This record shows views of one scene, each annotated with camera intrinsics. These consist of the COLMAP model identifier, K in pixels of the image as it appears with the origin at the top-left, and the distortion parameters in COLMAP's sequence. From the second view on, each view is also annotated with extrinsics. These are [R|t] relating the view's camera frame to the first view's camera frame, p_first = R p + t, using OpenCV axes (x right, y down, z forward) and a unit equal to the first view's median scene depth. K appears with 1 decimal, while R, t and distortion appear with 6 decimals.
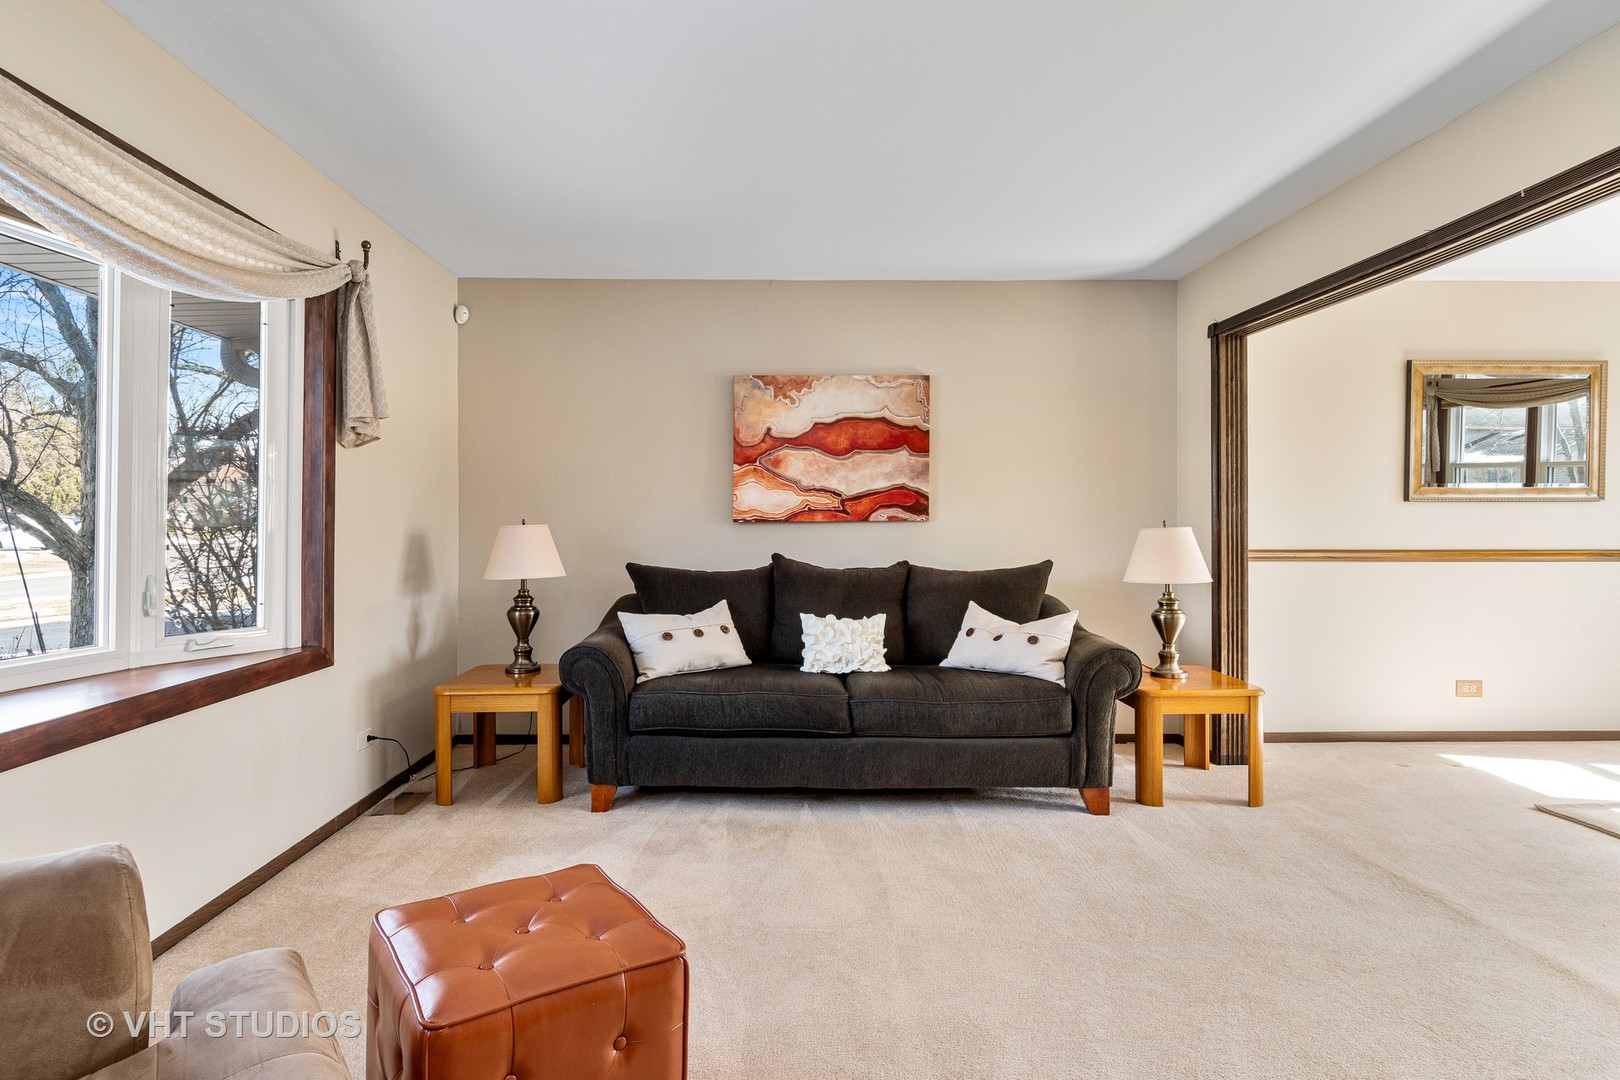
lens RADIAL K [[872.5, 0, 811.9], [0, 872.5, 536.7], [0, 0, 1]] dist [0.004549, -0.000454]
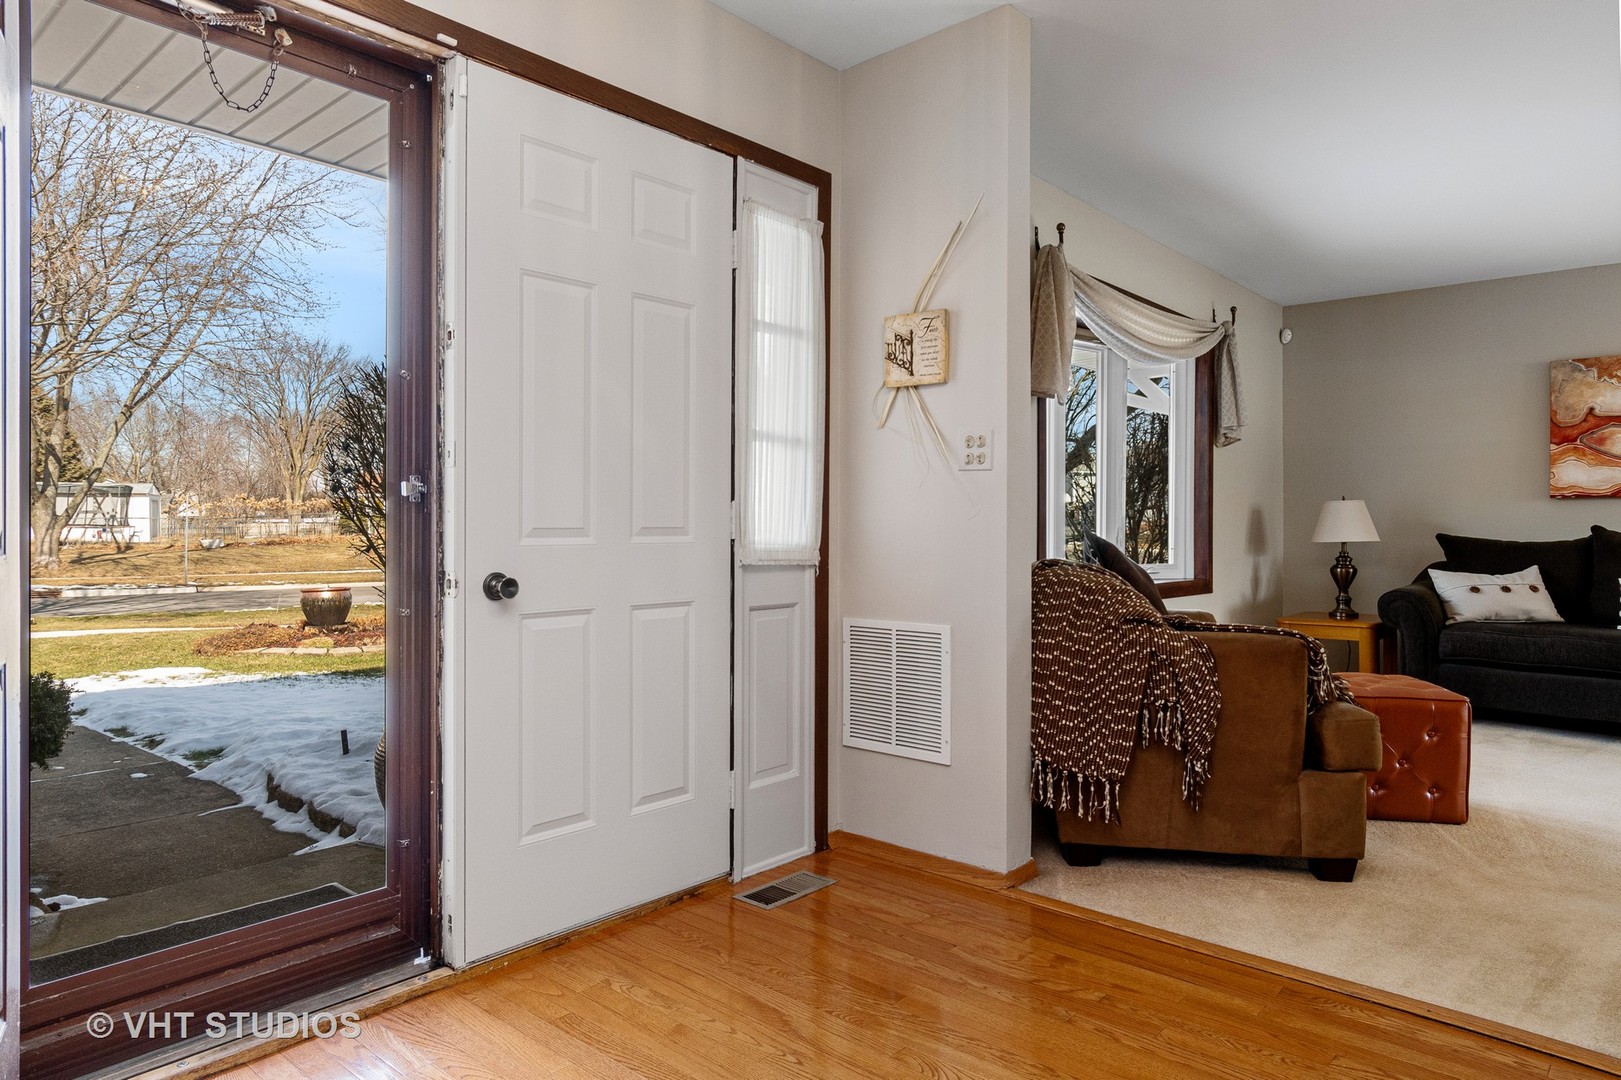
lens RADIAL K [[1008.9, 0, 816.2], [0, 1008.9, 513.4], [0, 0, 1]] dist [-0.004362, -0.001163]
pose [[0.723116, -0.005008, -0.690709, 0.128645], [-0.012663, 0.999710, -0.020505, 0.045030], [0.690611, 0.023574, 0.722842, -0.595943]]
